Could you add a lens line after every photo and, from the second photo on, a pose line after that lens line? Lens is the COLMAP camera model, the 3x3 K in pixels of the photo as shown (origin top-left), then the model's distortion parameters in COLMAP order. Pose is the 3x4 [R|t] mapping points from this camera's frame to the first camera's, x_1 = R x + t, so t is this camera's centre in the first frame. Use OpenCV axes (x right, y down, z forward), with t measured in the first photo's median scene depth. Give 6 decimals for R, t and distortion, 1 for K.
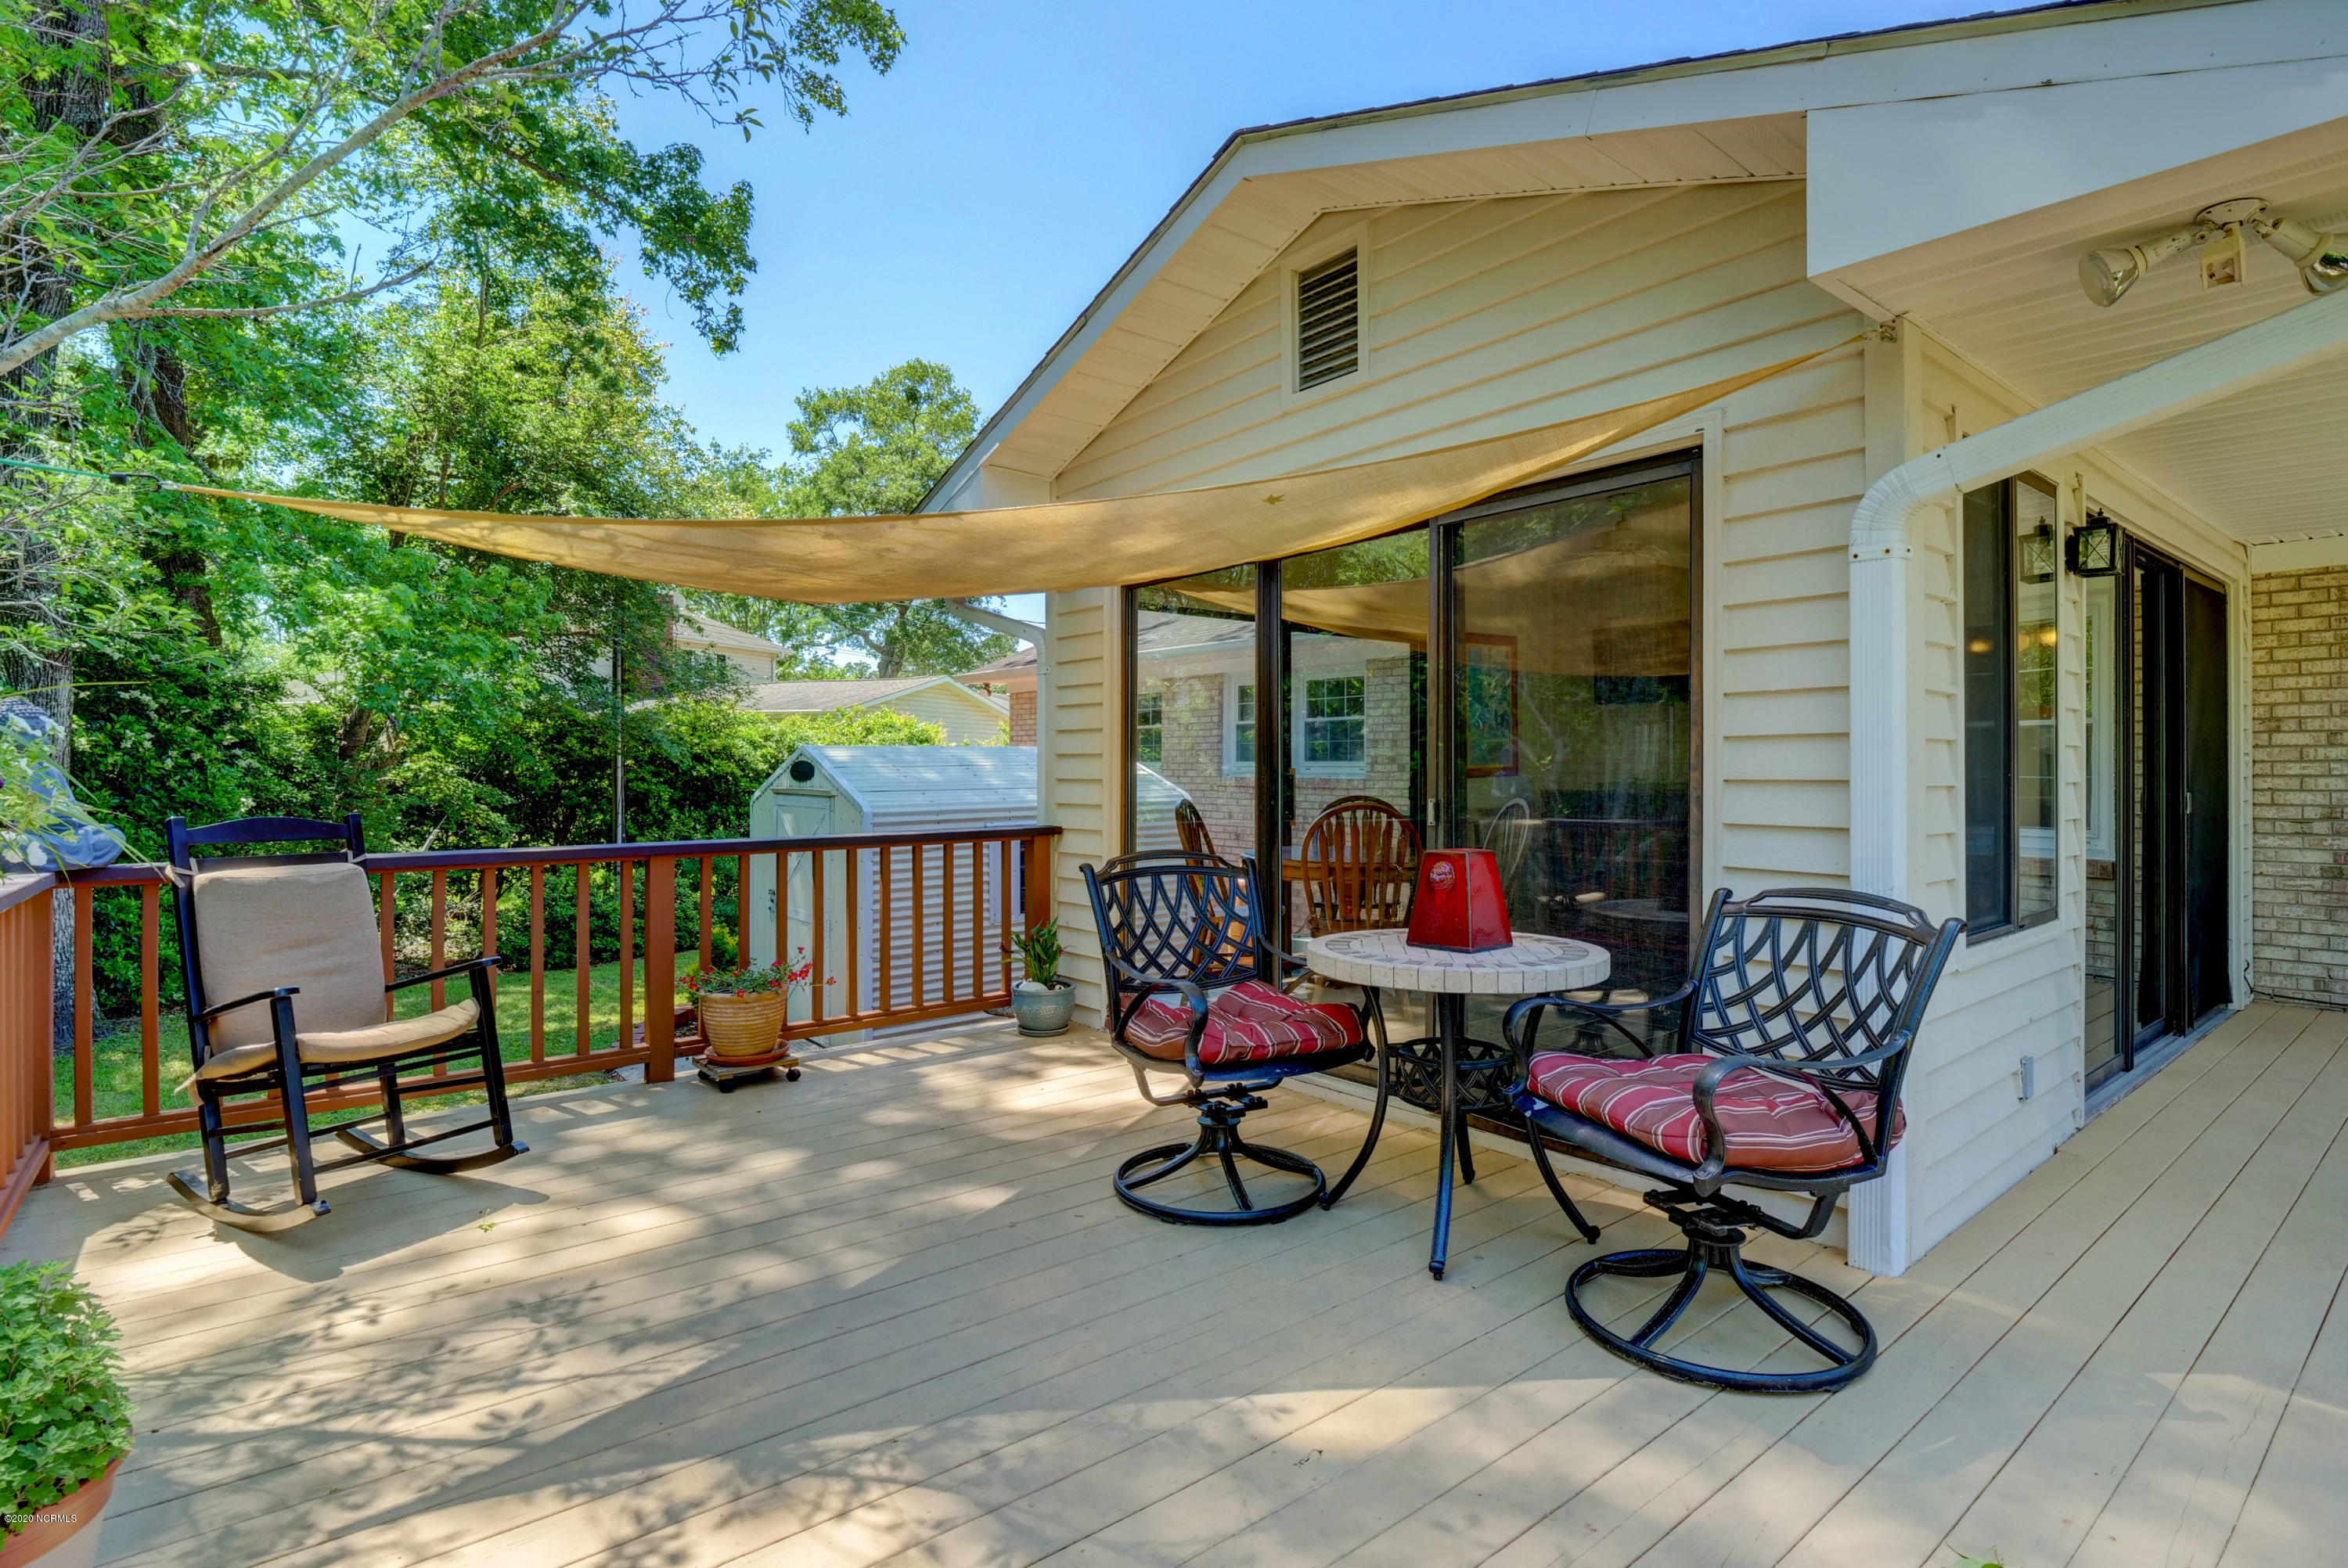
lens RADIAL K [[1146.7, 0, 1170.4], [0, 1146.7, 774.0], [0, 0, 1]] dist [-0.003756, -0.004046]
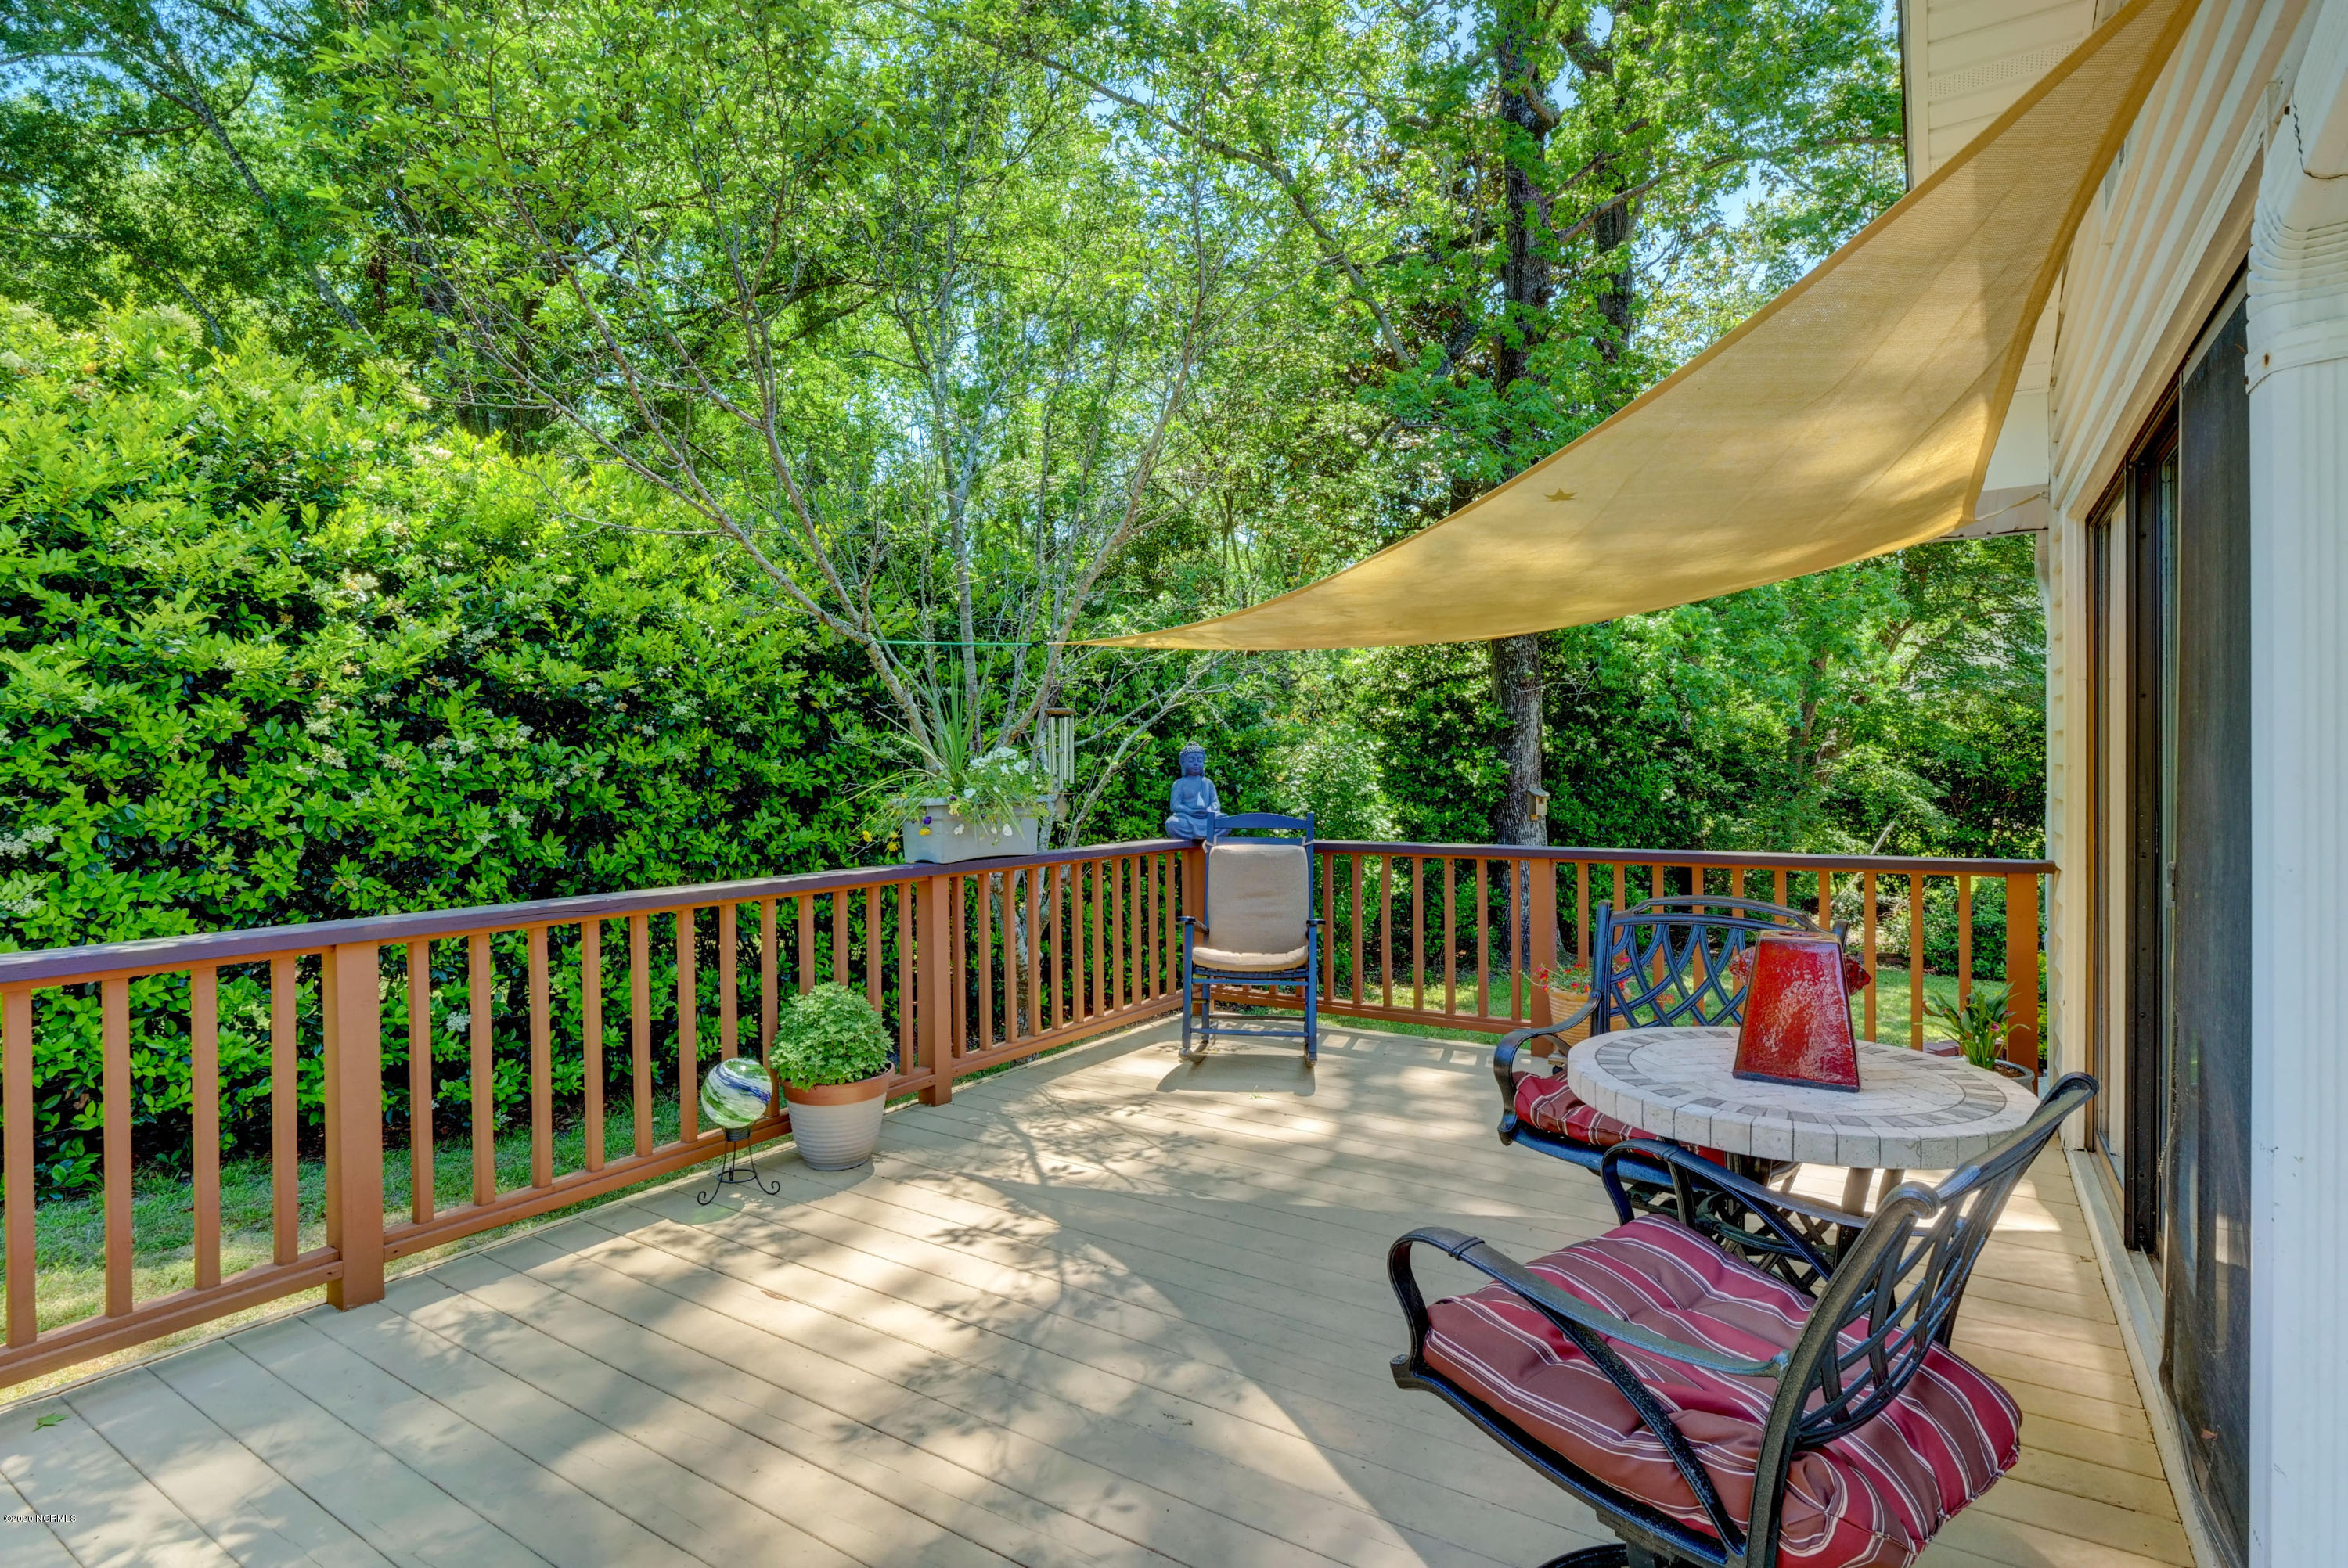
lens RADIAL K [[1200.8, 0, 1173.6], [0, 1200.8, 777.5], [0, 0, 1]] dist [-0.007503, -0.000917]
pose [[0.312096, 0.012936, -0.949963, 1.041989], [0.004739, 0.999874, 0.015172, -0.055632], [0.950039, -0.009237, 0.311995, 0.509028]]
